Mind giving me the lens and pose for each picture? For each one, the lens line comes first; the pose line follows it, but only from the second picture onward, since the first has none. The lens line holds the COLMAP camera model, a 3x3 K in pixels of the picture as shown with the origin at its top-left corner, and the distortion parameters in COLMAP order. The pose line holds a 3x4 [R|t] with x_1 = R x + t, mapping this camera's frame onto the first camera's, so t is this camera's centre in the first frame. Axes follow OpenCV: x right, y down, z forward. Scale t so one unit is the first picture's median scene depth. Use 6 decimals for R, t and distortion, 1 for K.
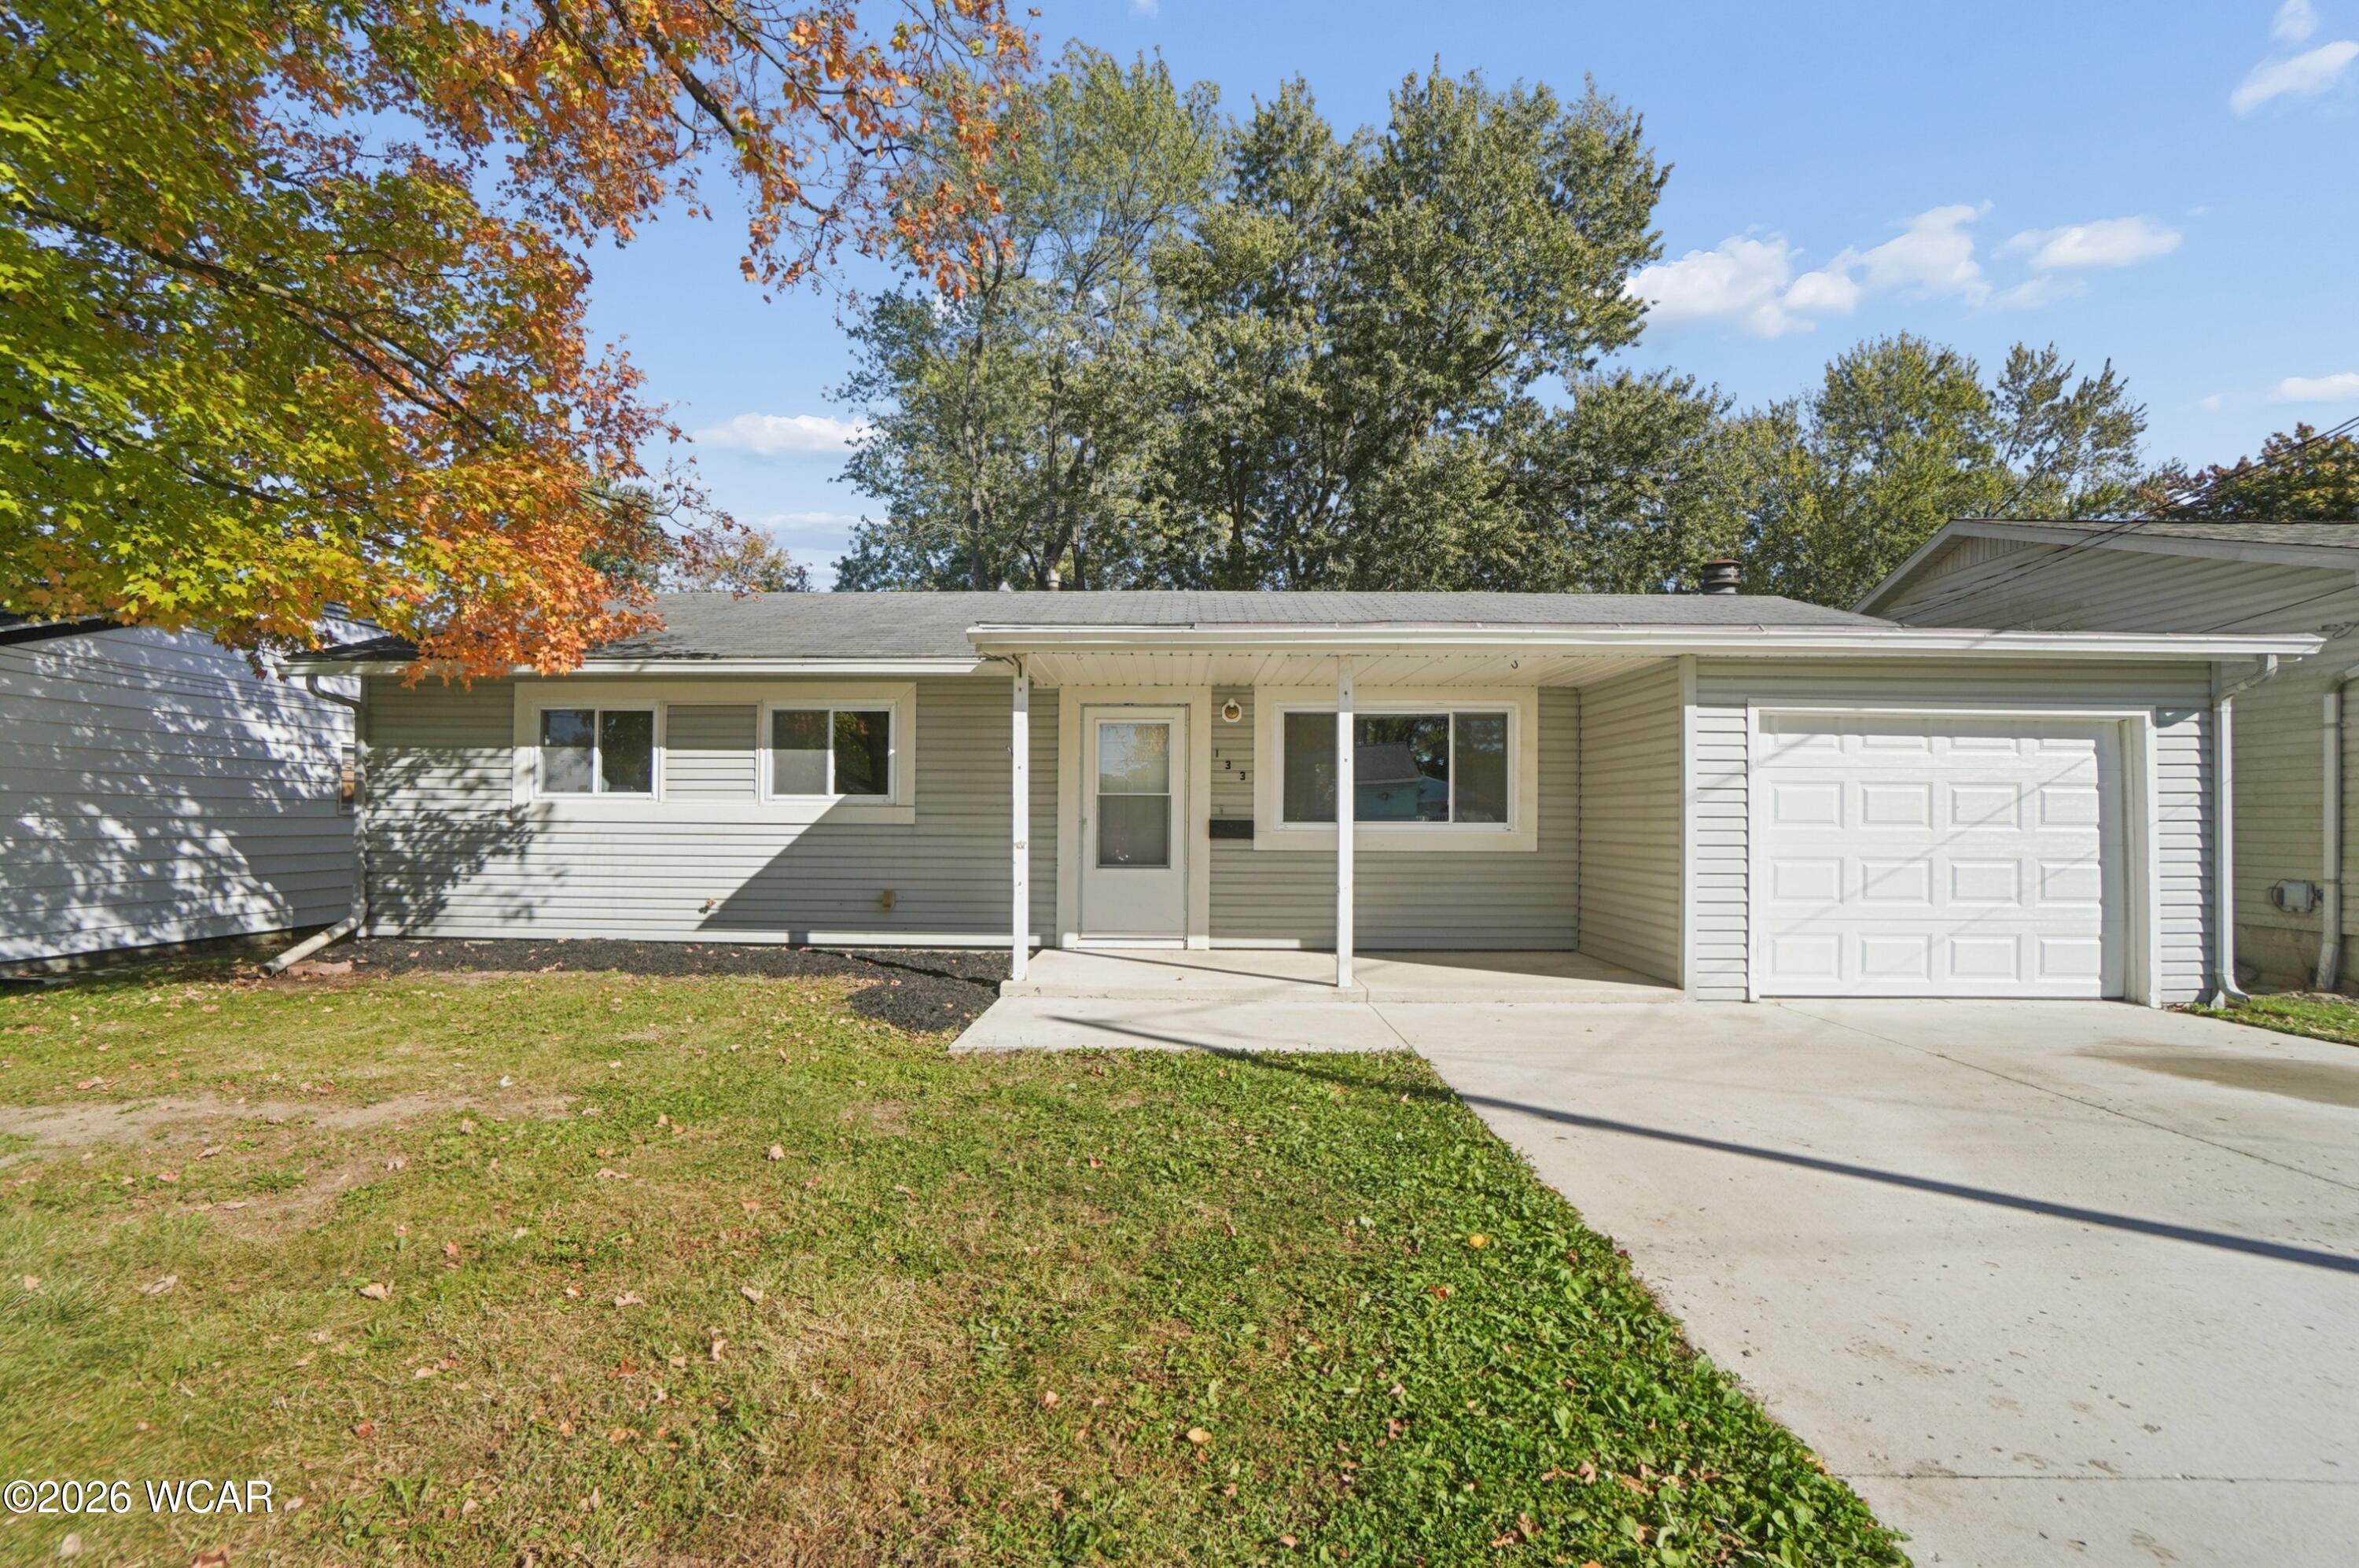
lens RADIAL K [[1085.4, 0, 1173.6], [0, 1085.4, 798.6], [0, 0, 1]] dist [-0.061320, 0.024426]
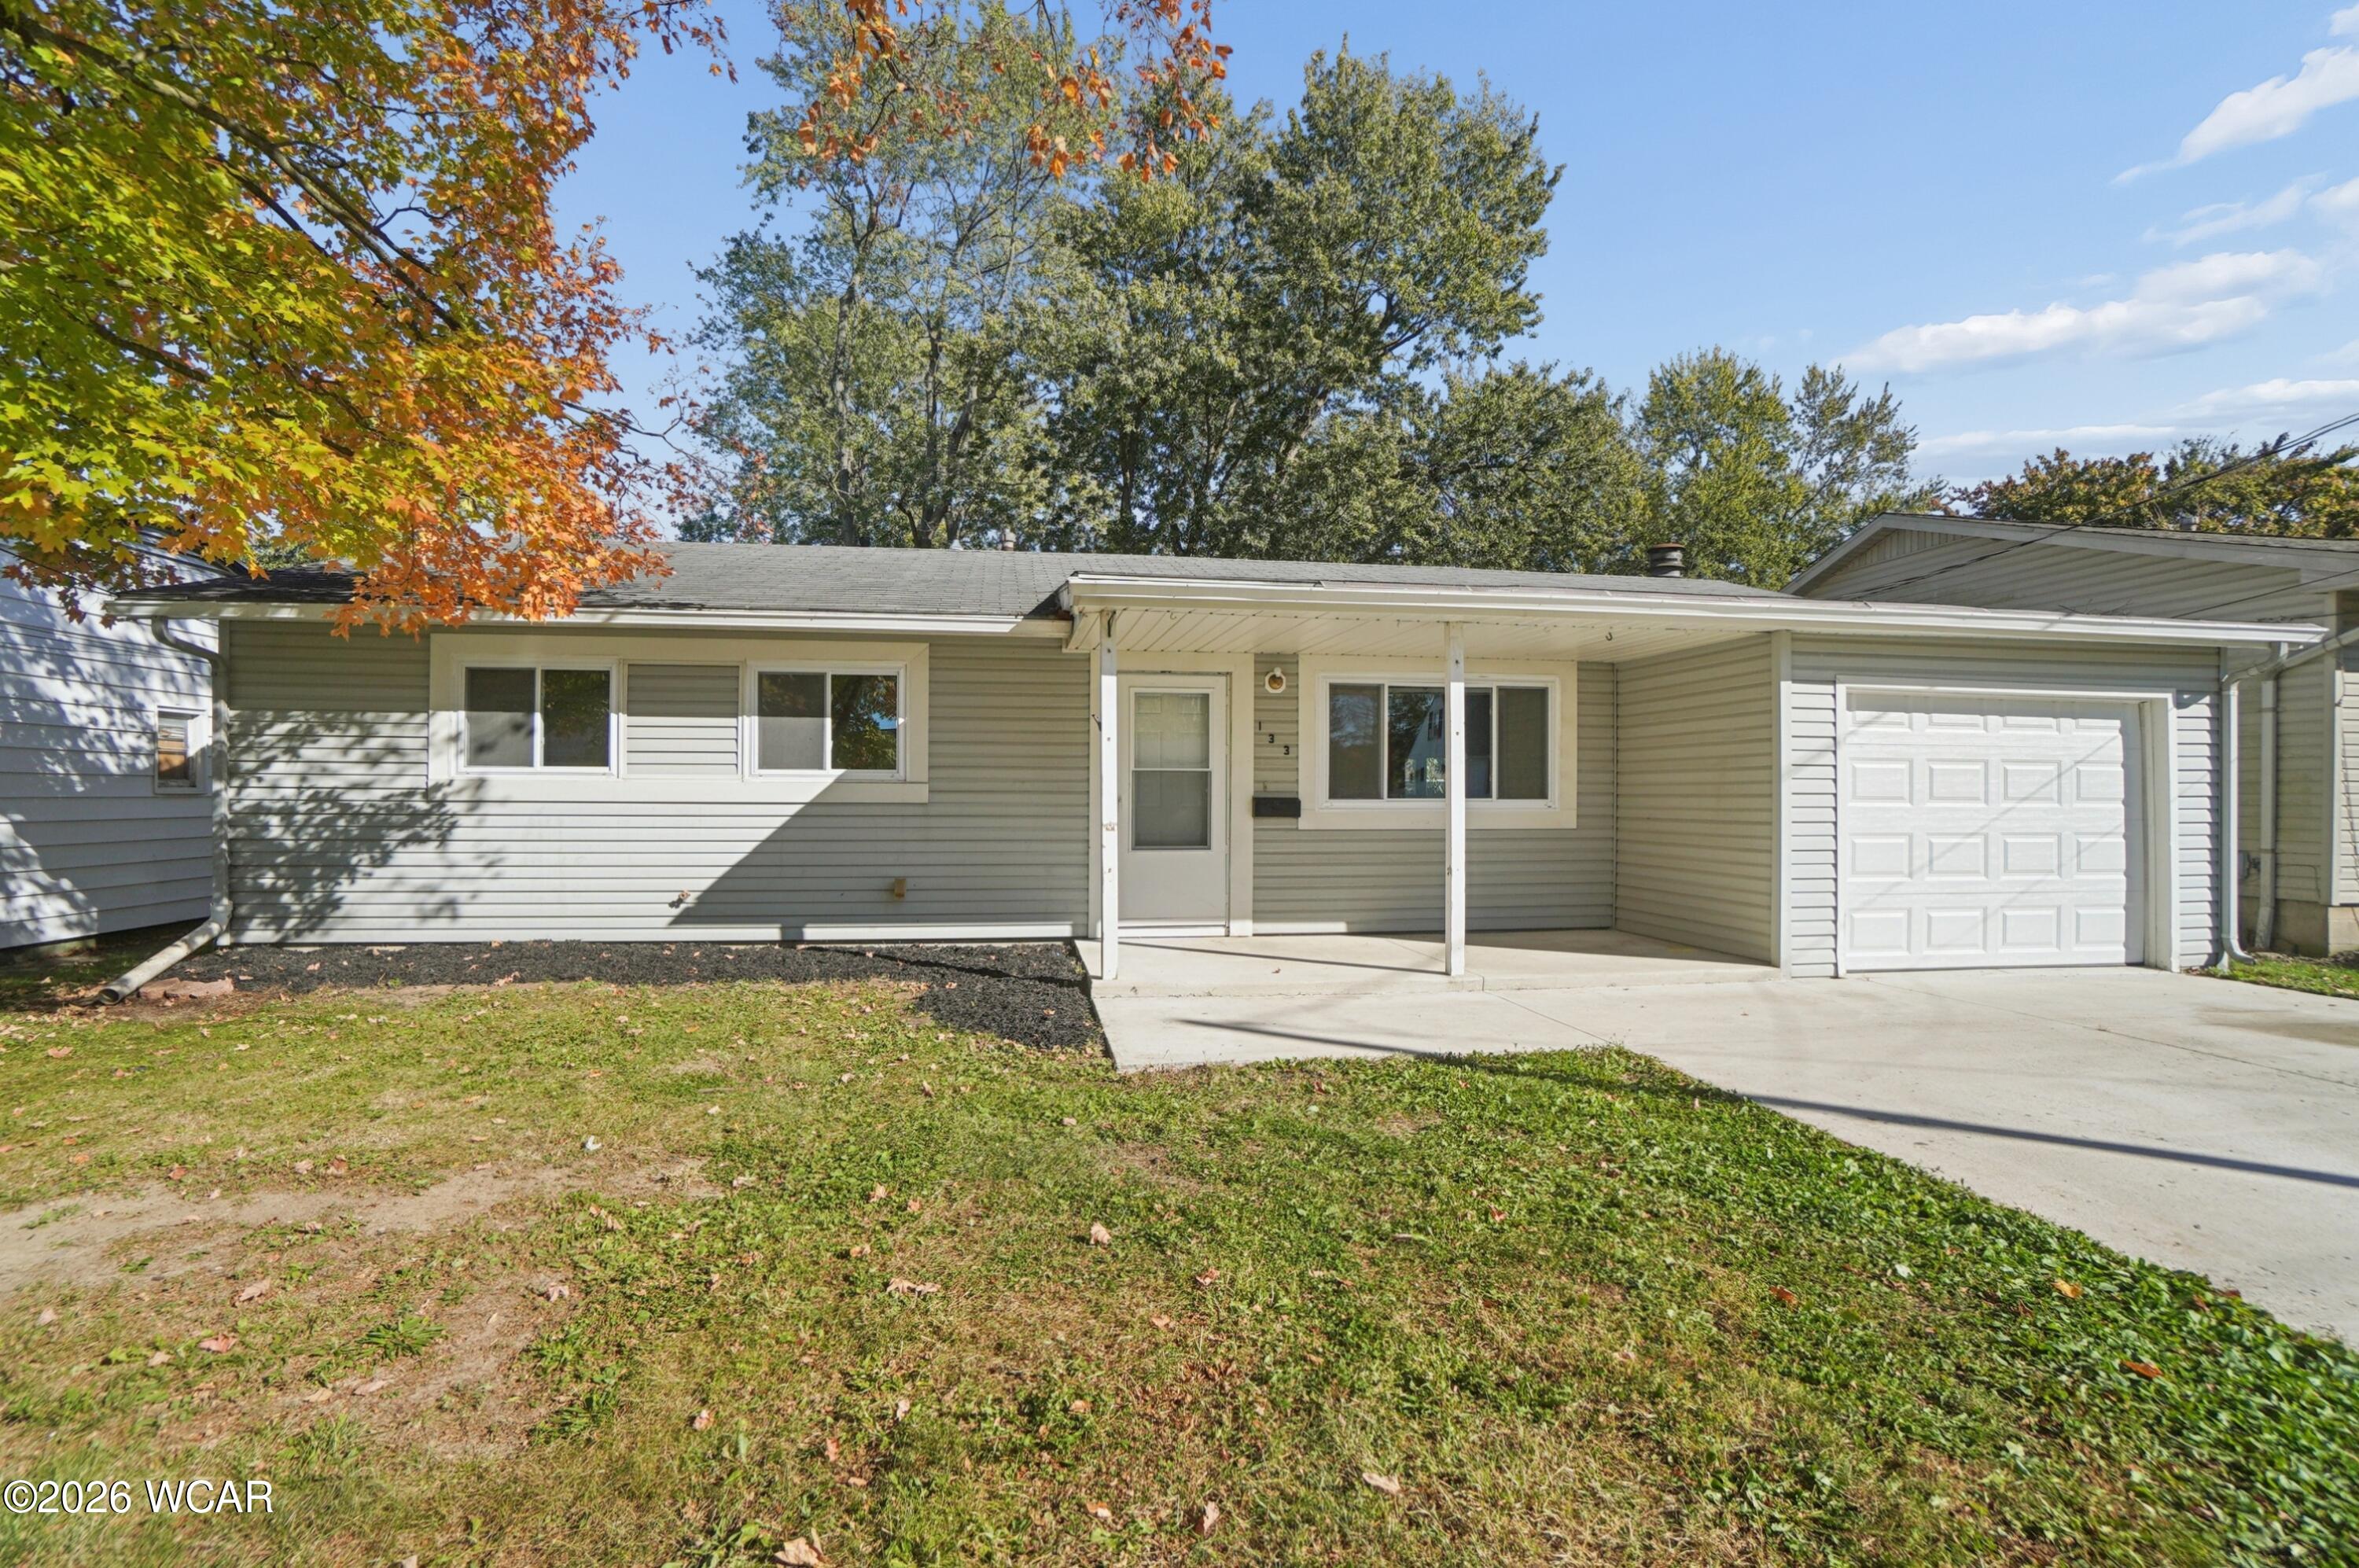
lens RADIAL K [[1067.9, 0, 1158.1], [0, 1067.9, 786.3], [0, 0, 1]] dist [-0.062164, 0.023849]
pose [[0.986307, -0.000923, 0.164917, -0.195926], [-0.000851, 0.999943, 0.010683, 0.000406], [-0.164917, -0.010677, 0.986250, 0.106210]]
